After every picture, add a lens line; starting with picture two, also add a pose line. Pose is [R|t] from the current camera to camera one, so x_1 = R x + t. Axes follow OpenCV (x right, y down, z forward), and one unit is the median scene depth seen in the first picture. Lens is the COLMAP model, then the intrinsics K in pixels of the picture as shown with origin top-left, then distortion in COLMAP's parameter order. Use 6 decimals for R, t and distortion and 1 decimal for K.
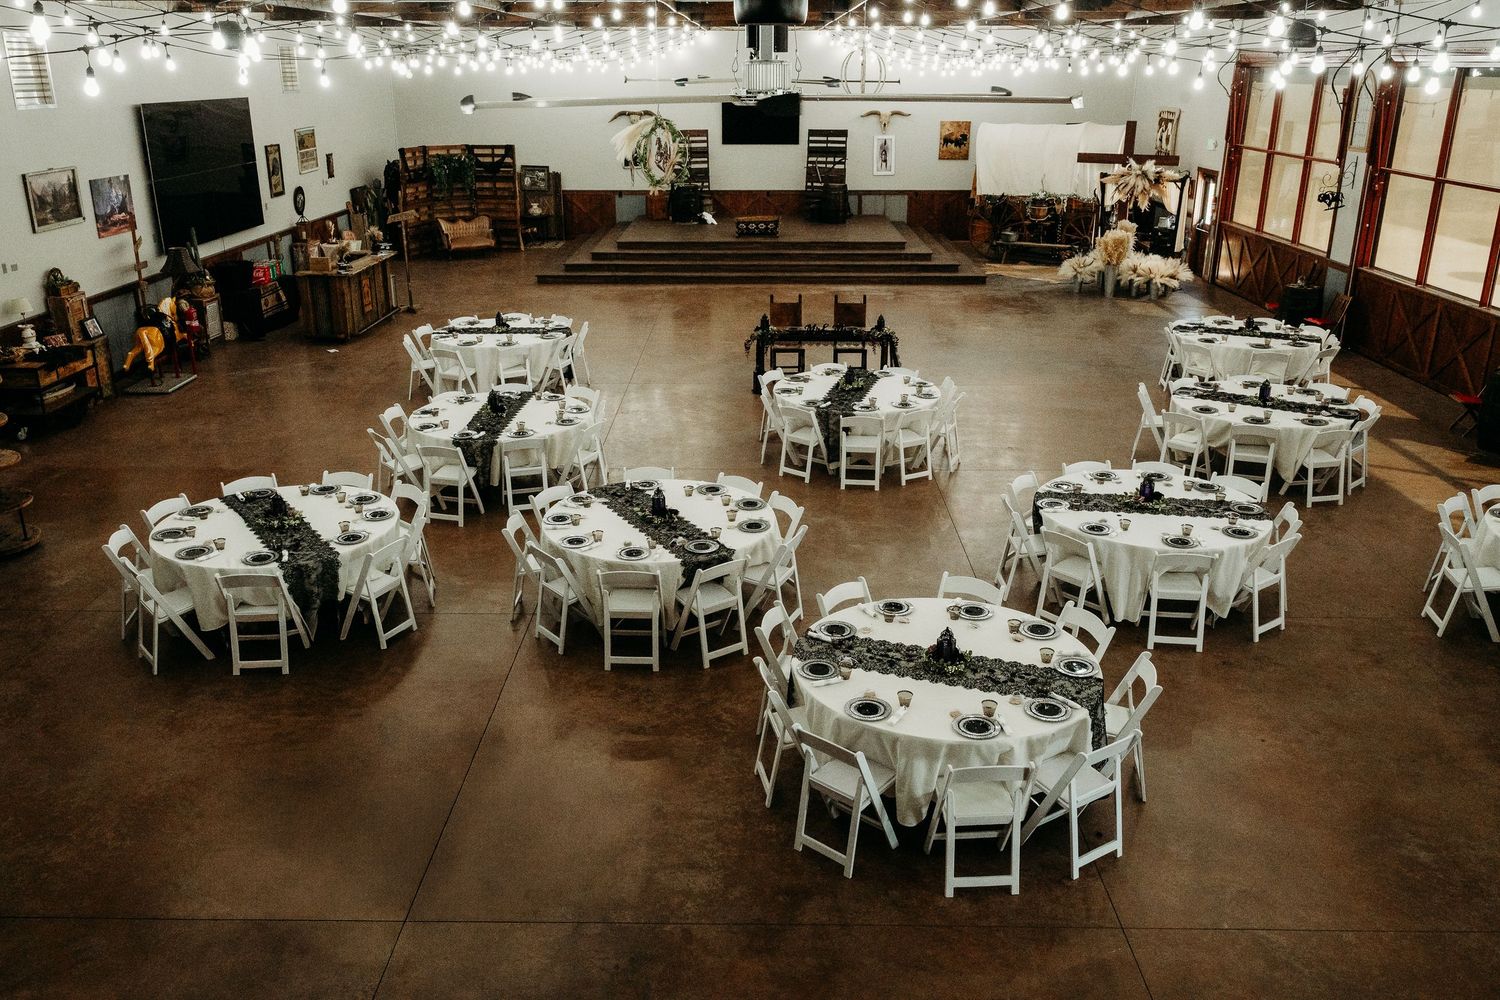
lens RADIAL K [[1185.6, 0, 750.0], [0, 1185.6, 500.0], [0, 0, 1]] dist [-0.035733, 0.001461]
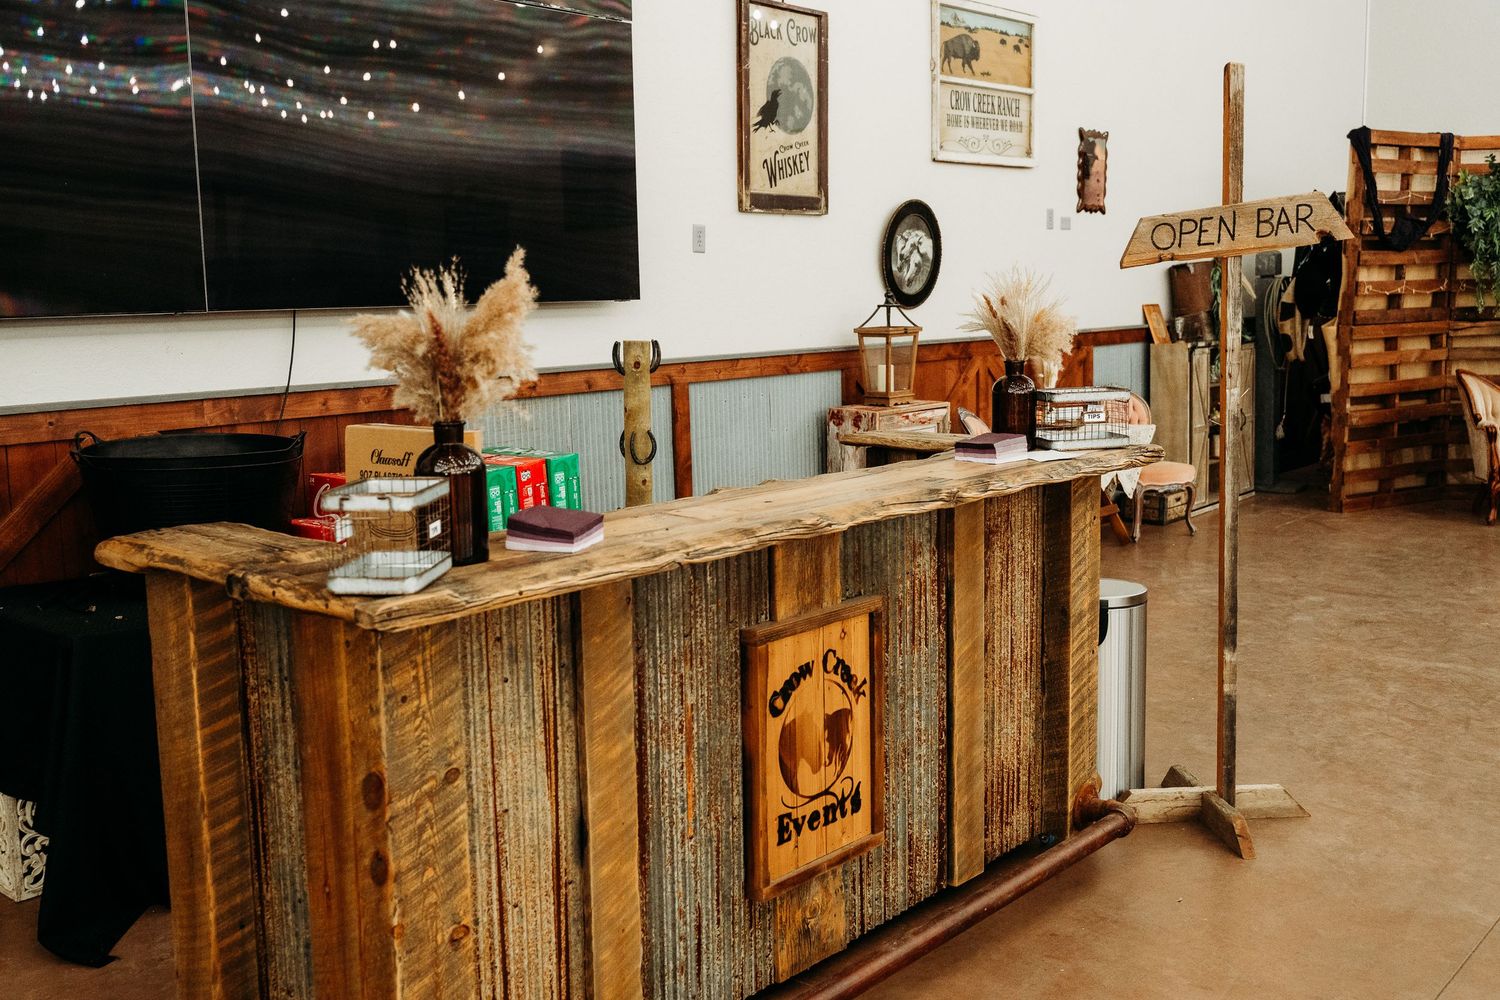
lens RADIAL K [[1452.1, 0, 750.0], [0, 1452.1, 500.0], [0, 0, 1]] dist [0.003508, 0.004789]
pose [[0.763217, 0.075194, -0.641752, -0.166515], [-0.200931, 0.971582, -0.125121, -0.129055], [0.614107, 0.224442, 0.756636, 0.628547]]
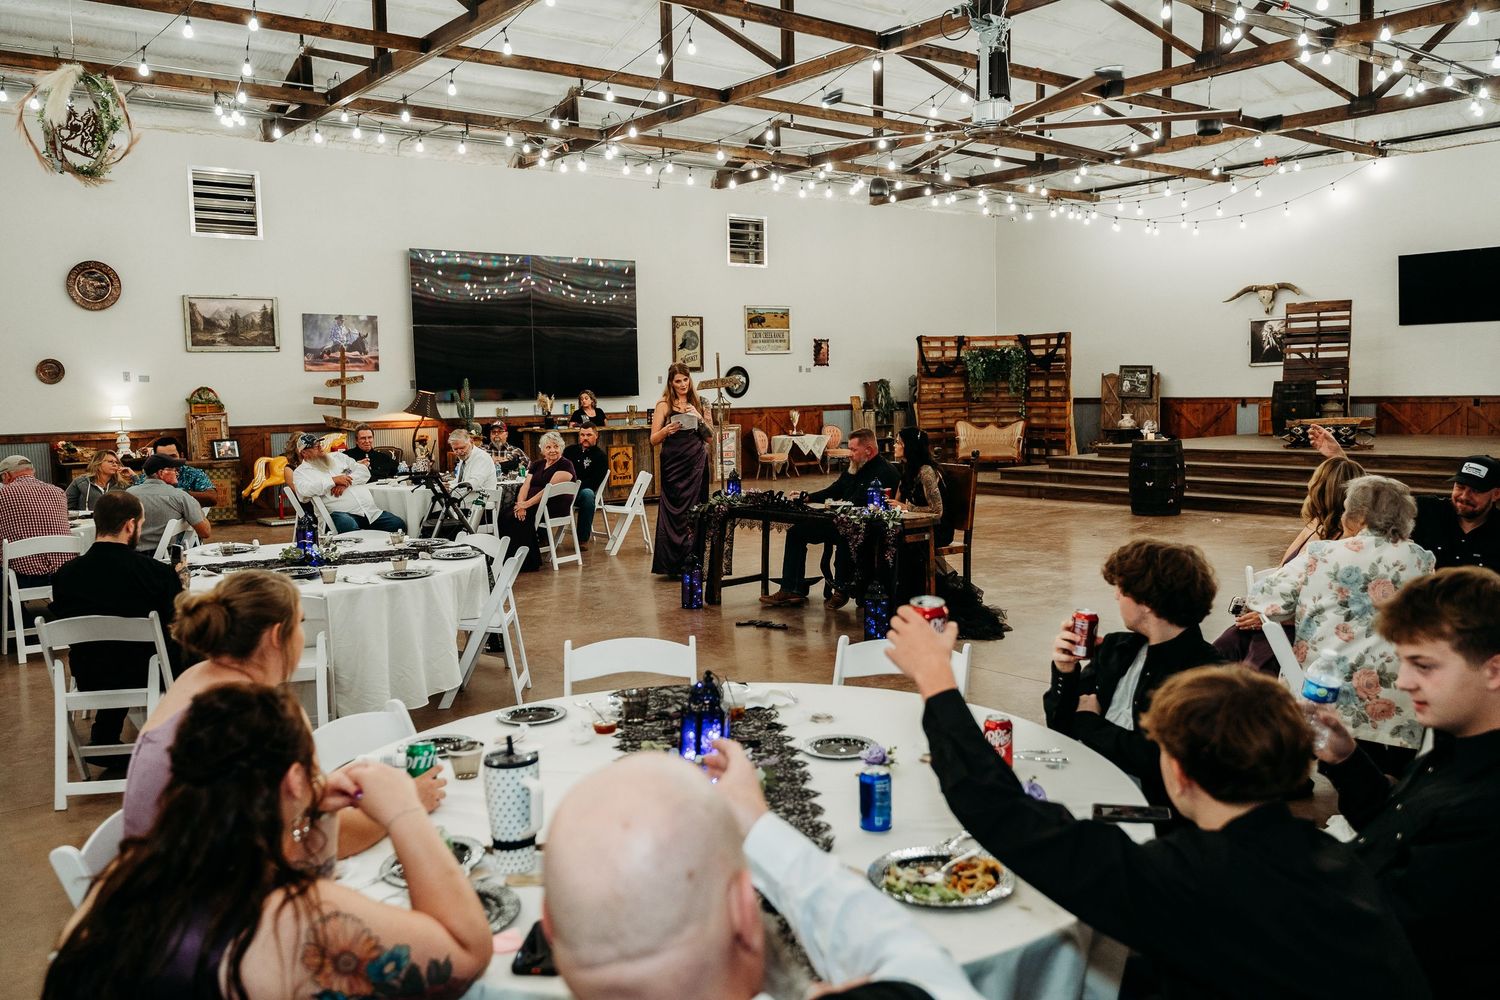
lens RADIAL K [[1185.6, 0, 750.0], [0, 1185.6, 500.0], [0, 0, 1]] dist [-0.035733, 0.001461]
pose [[0.623494, 0.056179, -0.779807, 0.276733], [-0.244223, 0.961498, -0.126000, -0.048986], [0.742705, 0.269007, 0.613209, 0.407312]]
